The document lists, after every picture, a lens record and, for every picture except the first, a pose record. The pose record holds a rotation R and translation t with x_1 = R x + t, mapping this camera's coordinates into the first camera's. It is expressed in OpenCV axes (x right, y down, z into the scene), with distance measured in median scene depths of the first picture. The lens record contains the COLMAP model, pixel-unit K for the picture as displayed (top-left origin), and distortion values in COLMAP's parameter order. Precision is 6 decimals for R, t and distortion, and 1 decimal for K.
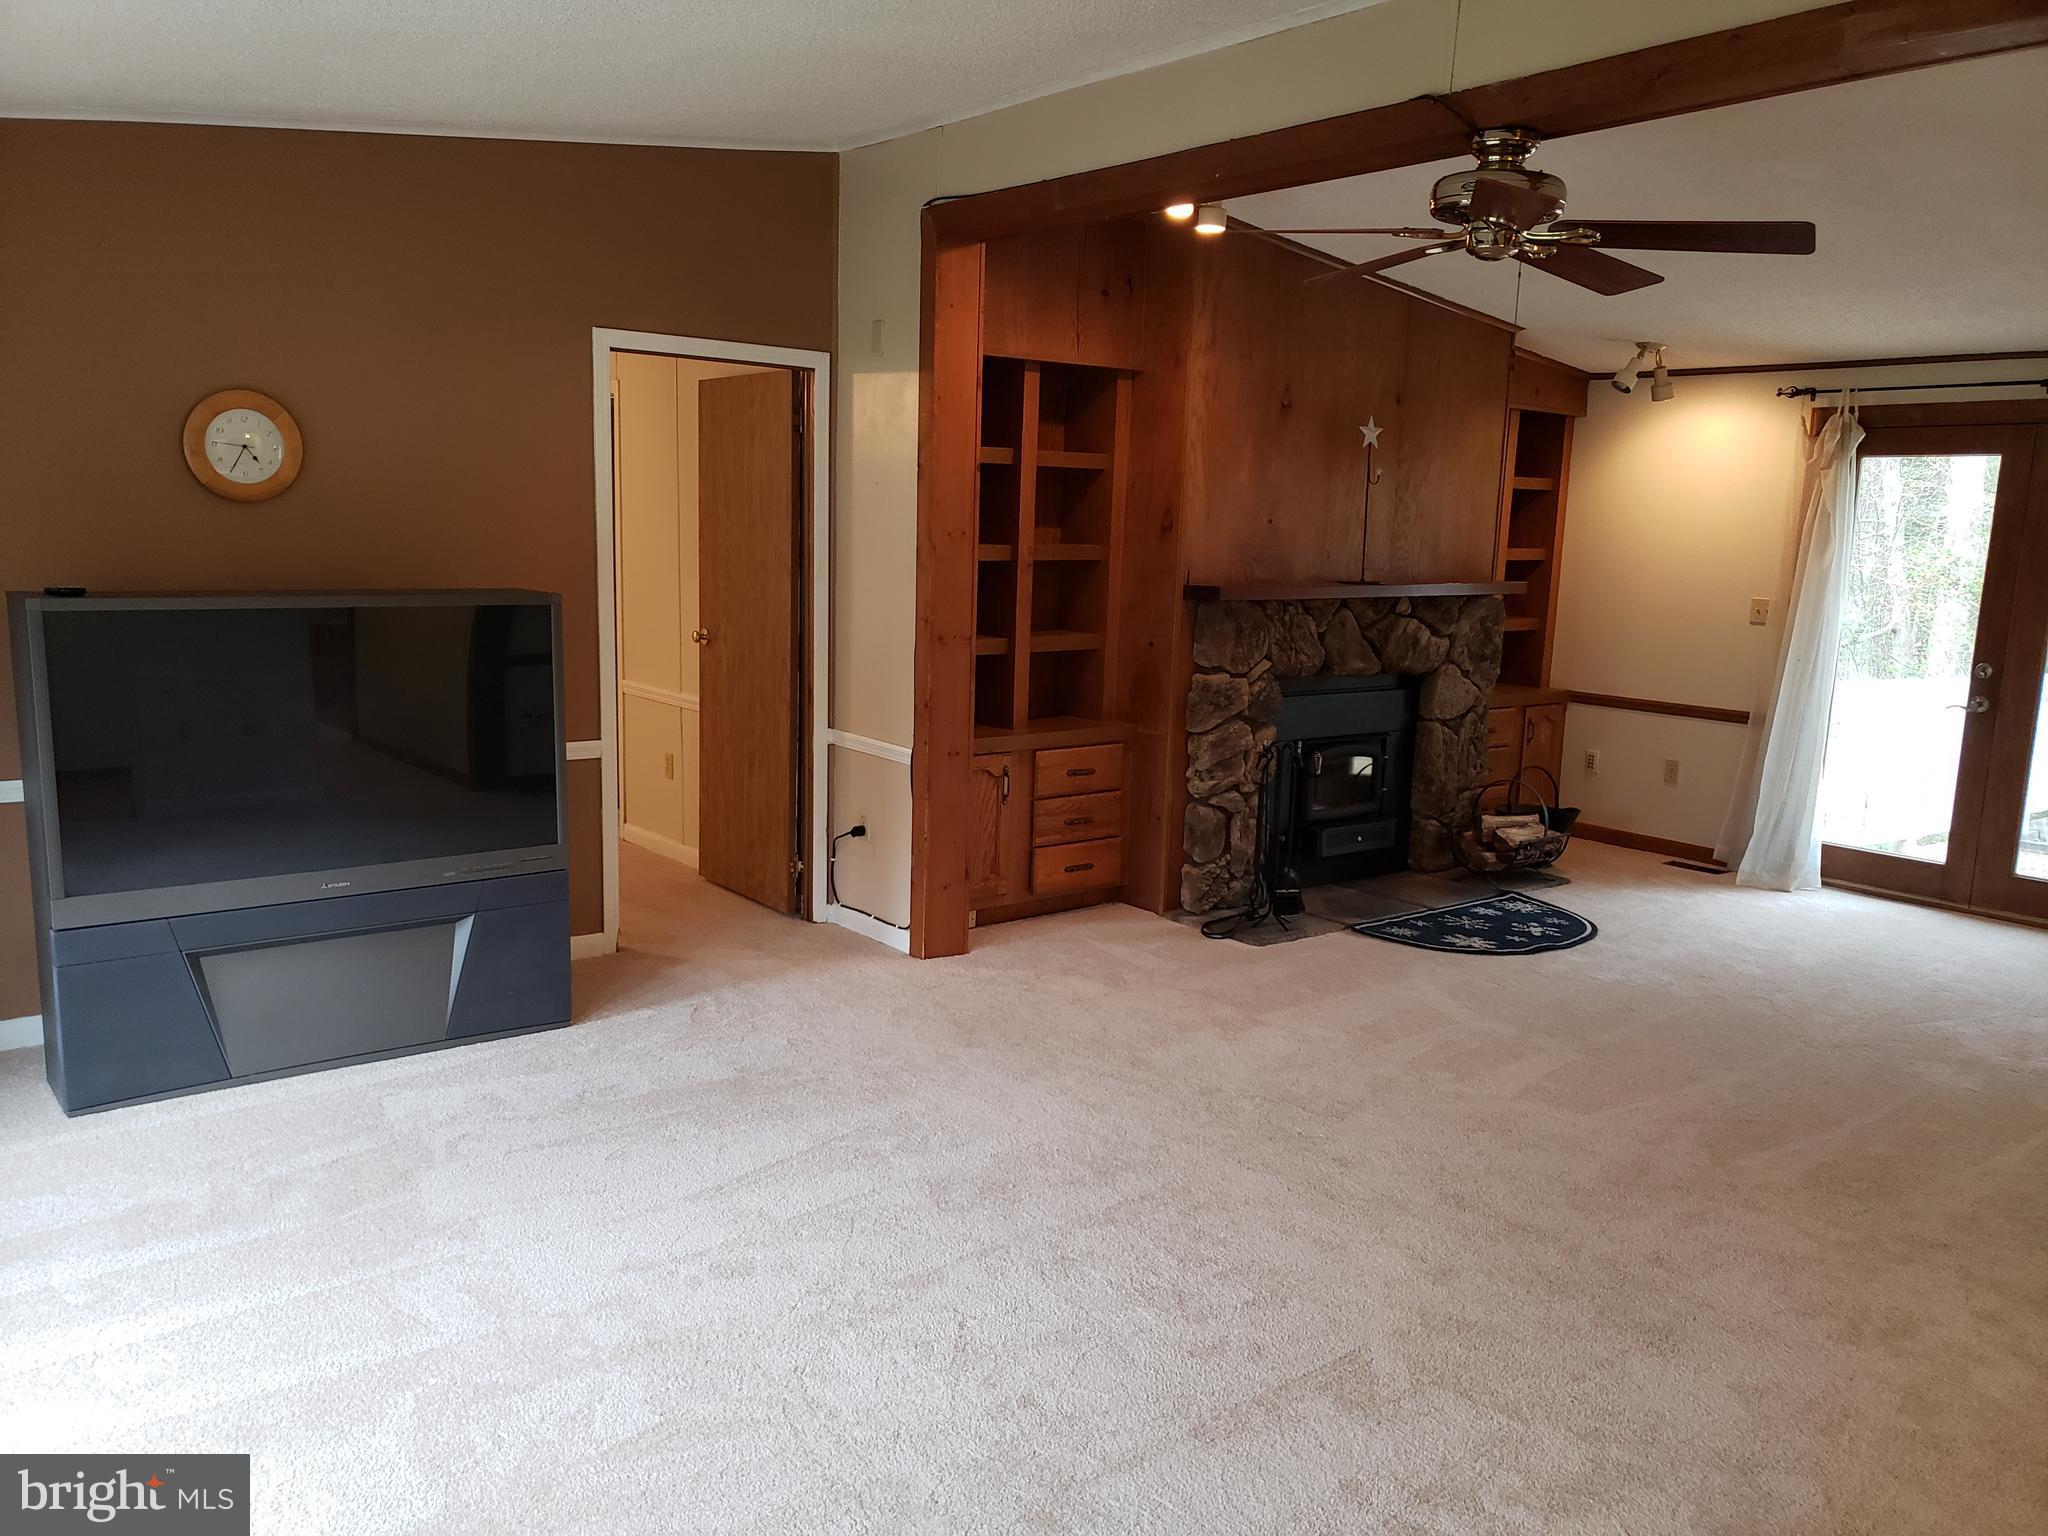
lens RADIAL K [[1606.3, 0, 1019.8], [0, 1606.3, 807.4], [0, 0, 1]] dist [0.067826, -0.065985]
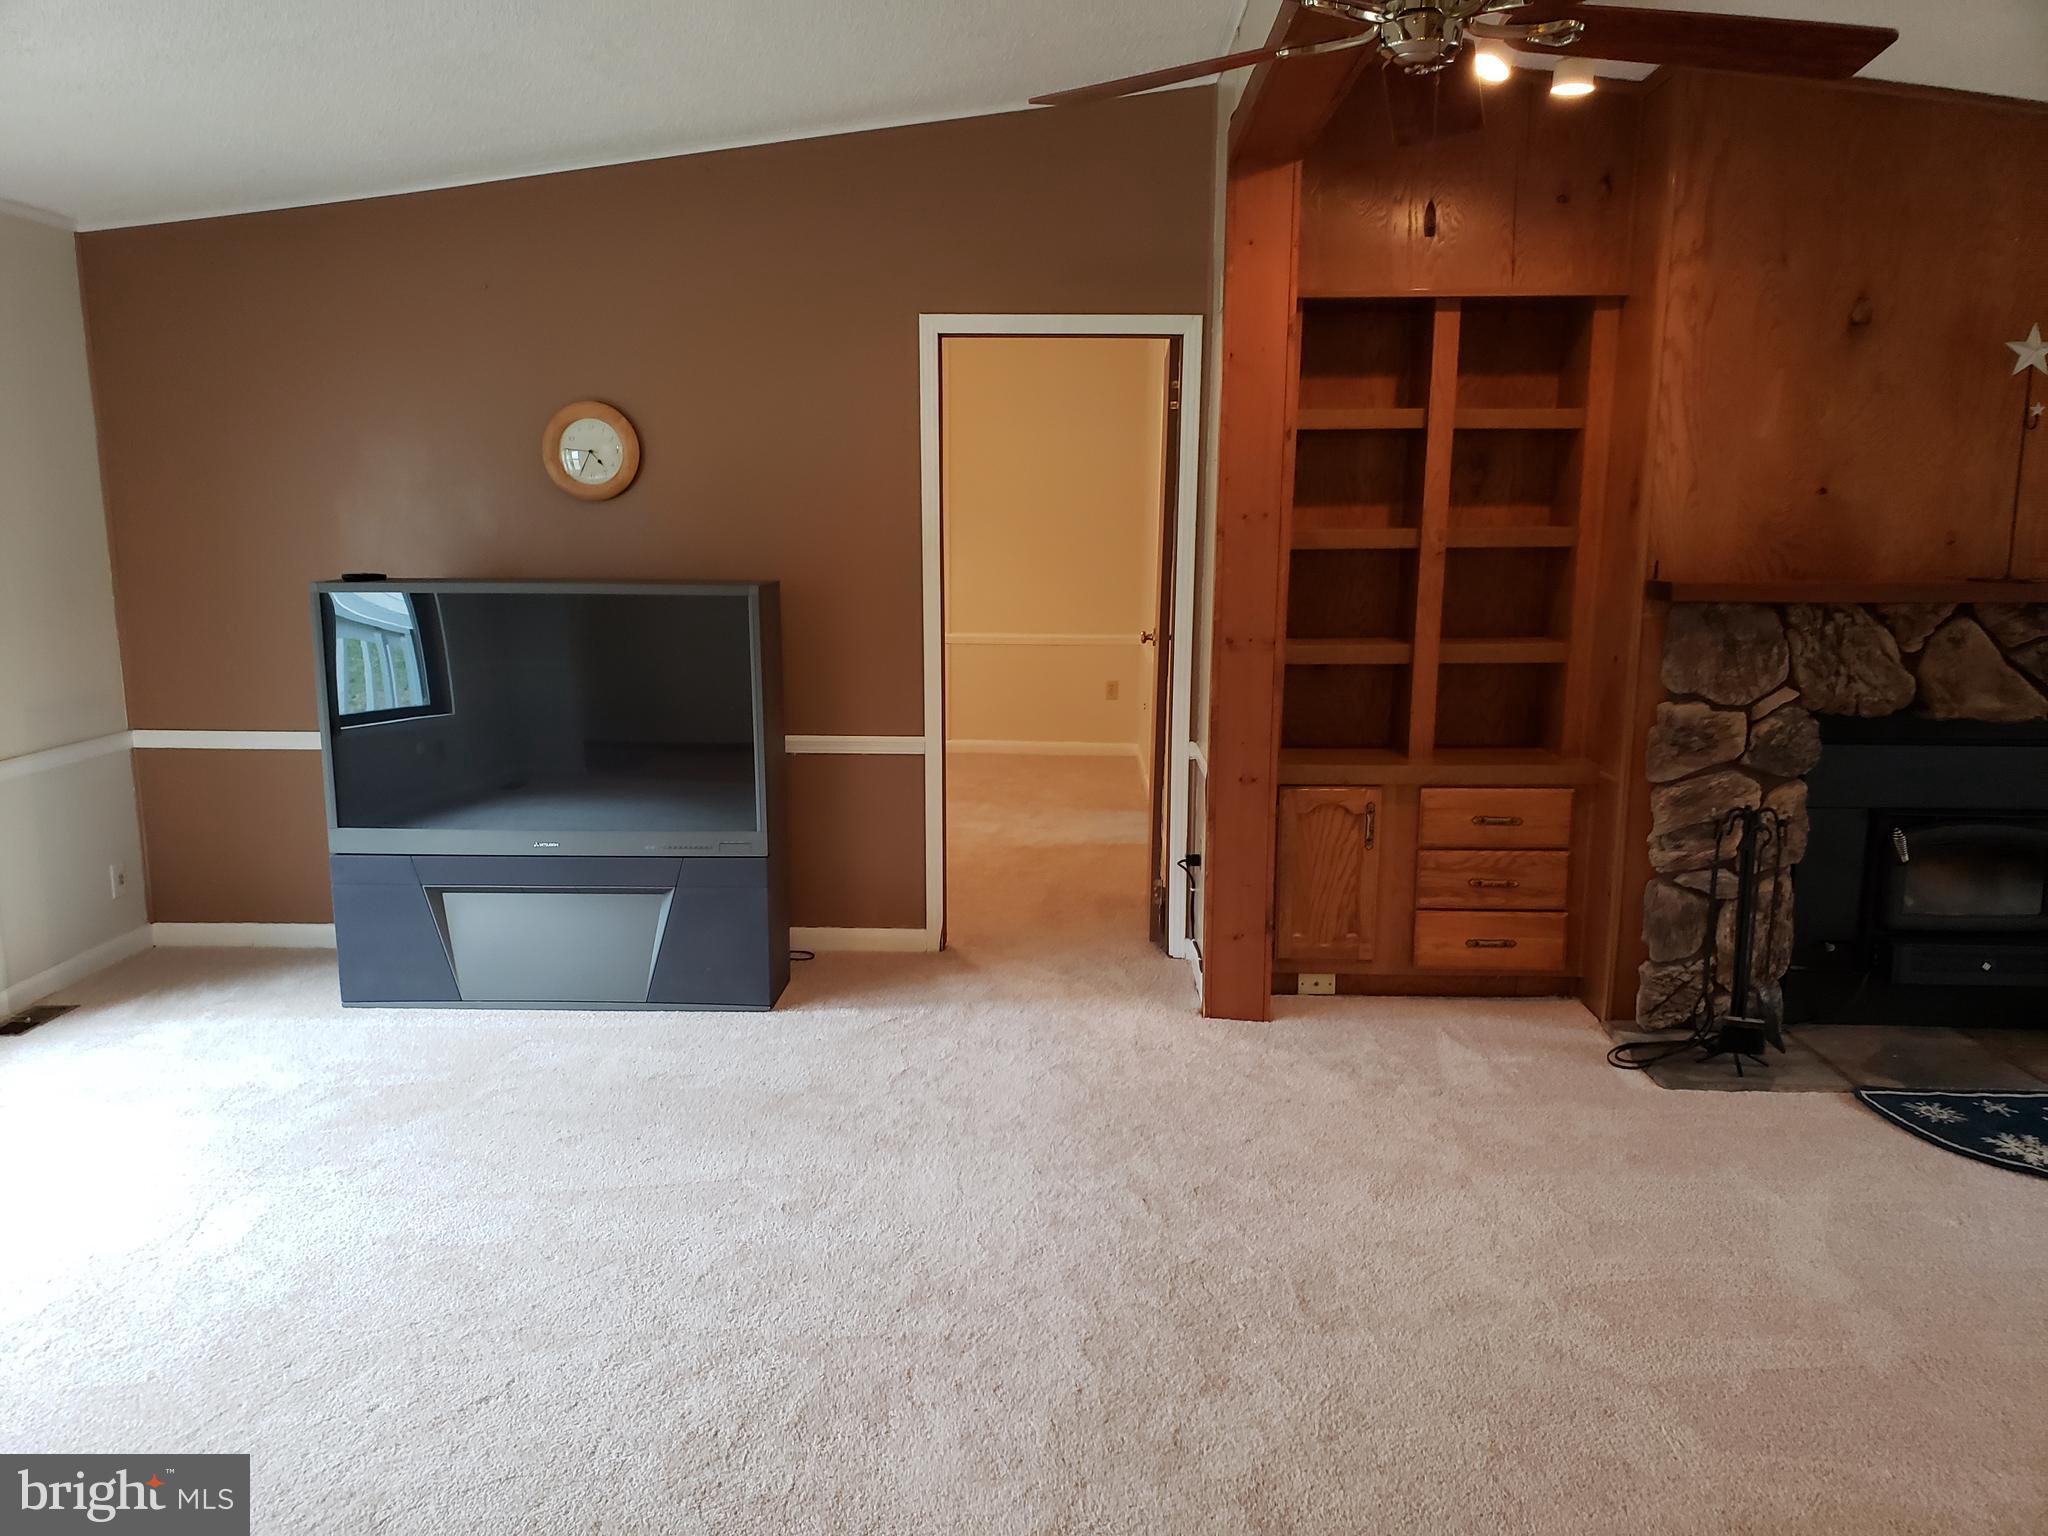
lens RADIAL K [[1606.3, 0, 1019.8], [0, 1606.3, 807.4], [0, 0, 1]] dist [0.067826, -0.065985]
pose [[0.761338, 0.094352, -0.641454, 0.366009], [-0.099142, 0.994661, 0.028635, -0.027986], [0.640731, 0.041794, 0.766627, 0.251515]]
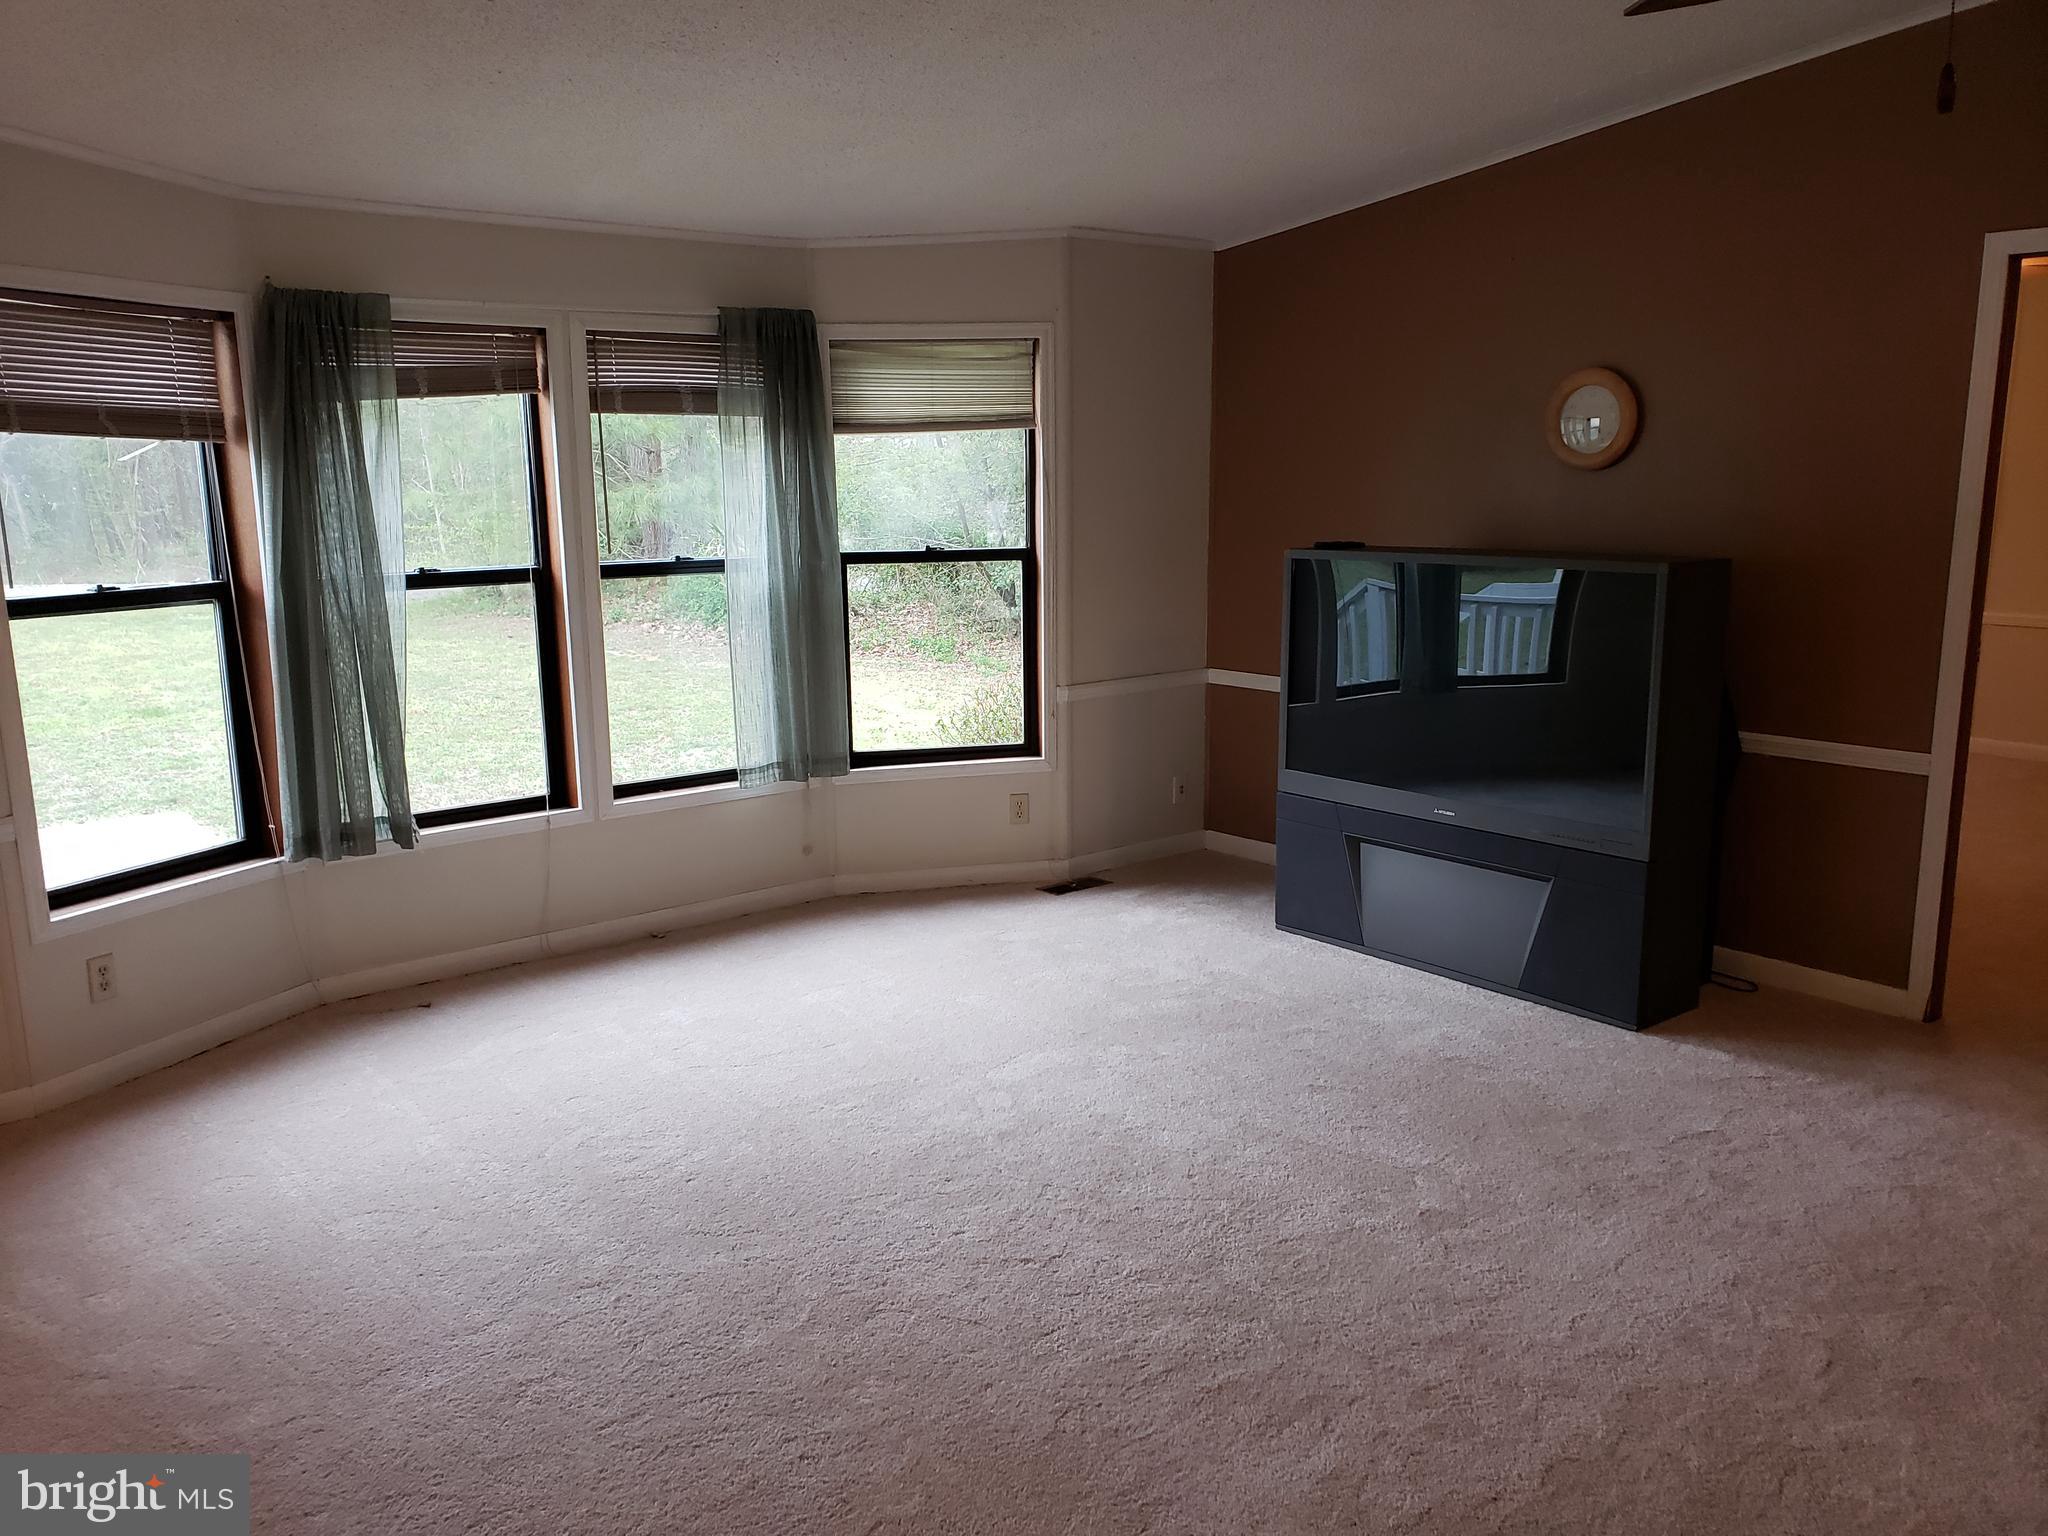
lens RADIAL K [[1606.3, 0, 1019.8], [0, 1606.3, 807.4], [0, 0, 1]] dist [0.067826, -0.065985]
pose [[0.009485, 0.180476, -0.983534, 0.466560], [-0.176900, 0.968367, 0.175987, -0.069027], [0.984183, 0.172318, 0.041111, 0.460222]]
